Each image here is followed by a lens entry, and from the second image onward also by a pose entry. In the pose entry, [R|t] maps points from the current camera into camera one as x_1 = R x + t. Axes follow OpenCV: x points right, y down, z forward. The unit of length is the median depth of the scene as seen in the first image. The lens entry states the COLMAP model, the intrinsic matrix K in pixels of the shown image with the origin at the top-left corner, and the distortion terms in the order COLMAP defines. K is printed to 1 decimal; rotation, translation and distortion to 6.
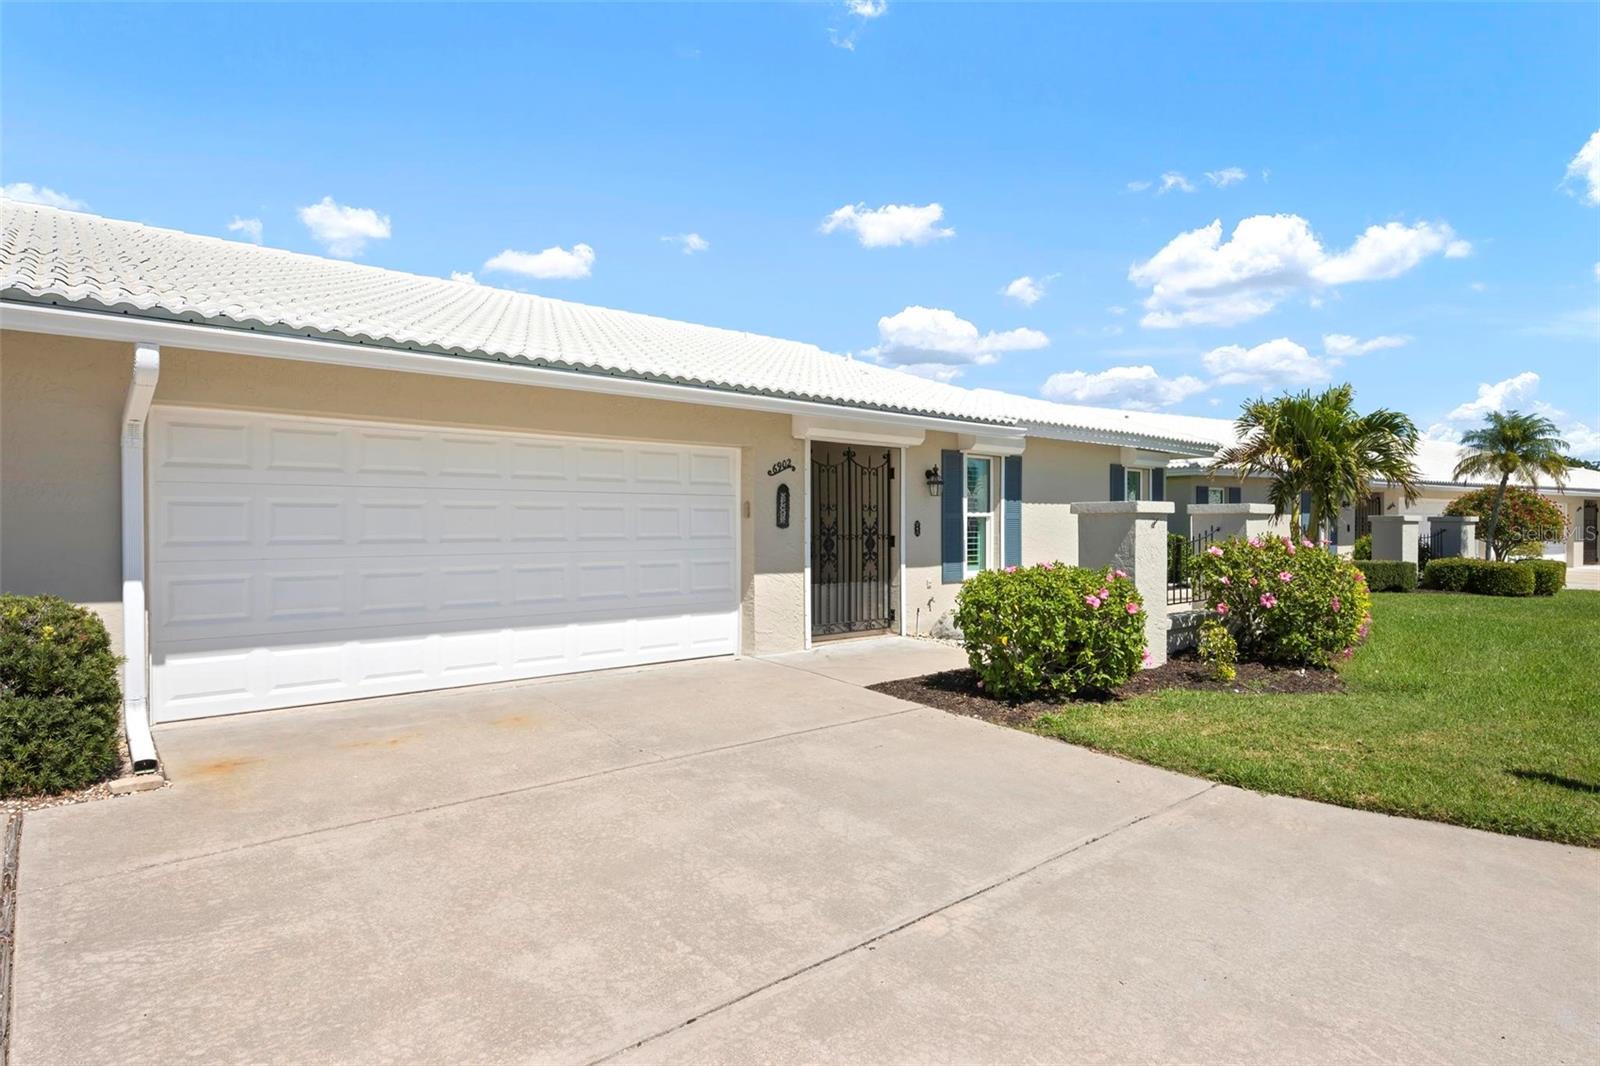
lens RADIAL K [[893.1, 0, 800.0], [0, 893.1, 533.0], [0, 0, 1]] dist [-0.002195, -0.000001]
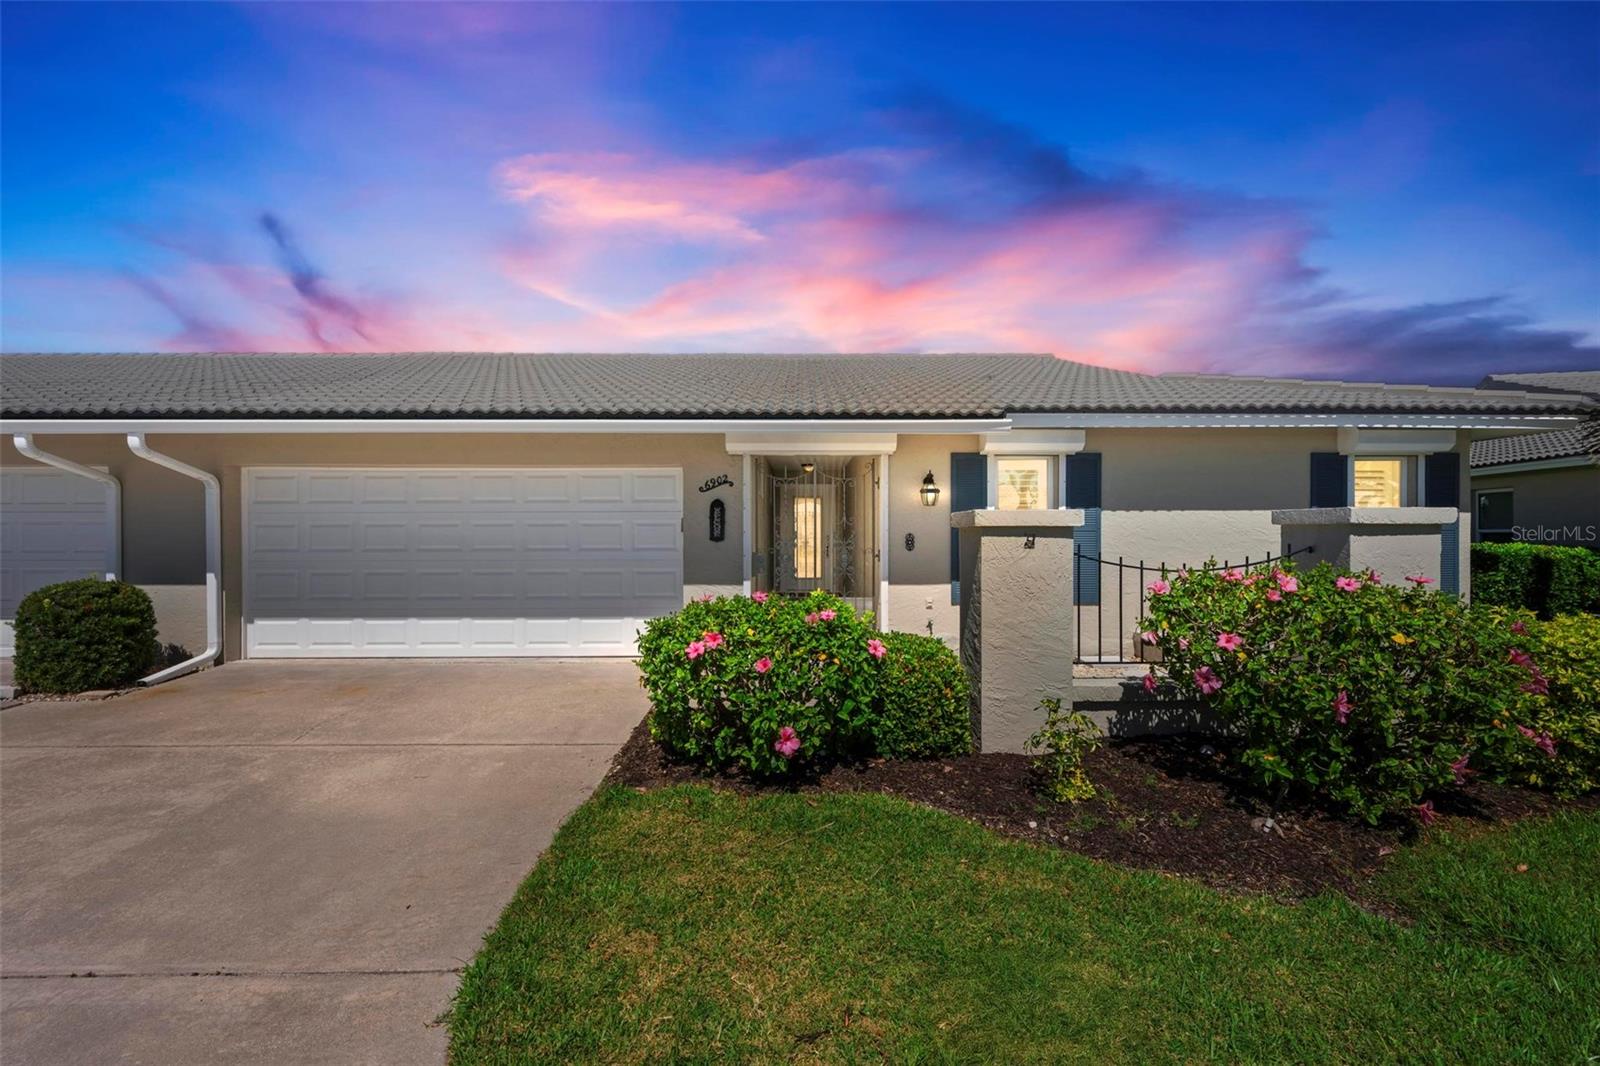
lens RADIAL K [[670.1, 0, 796.0], [0, 670.1, 532.2], [0, 0, 1]] dist [-0.002222, -0.000241]
pose [[0.757393, 0.001898, -0.652957, 0.608203], [-0.004426, 0.999988, -0.002228, -0.016575], [0.652944, 0.004577, 0.757392, 0.508545]]
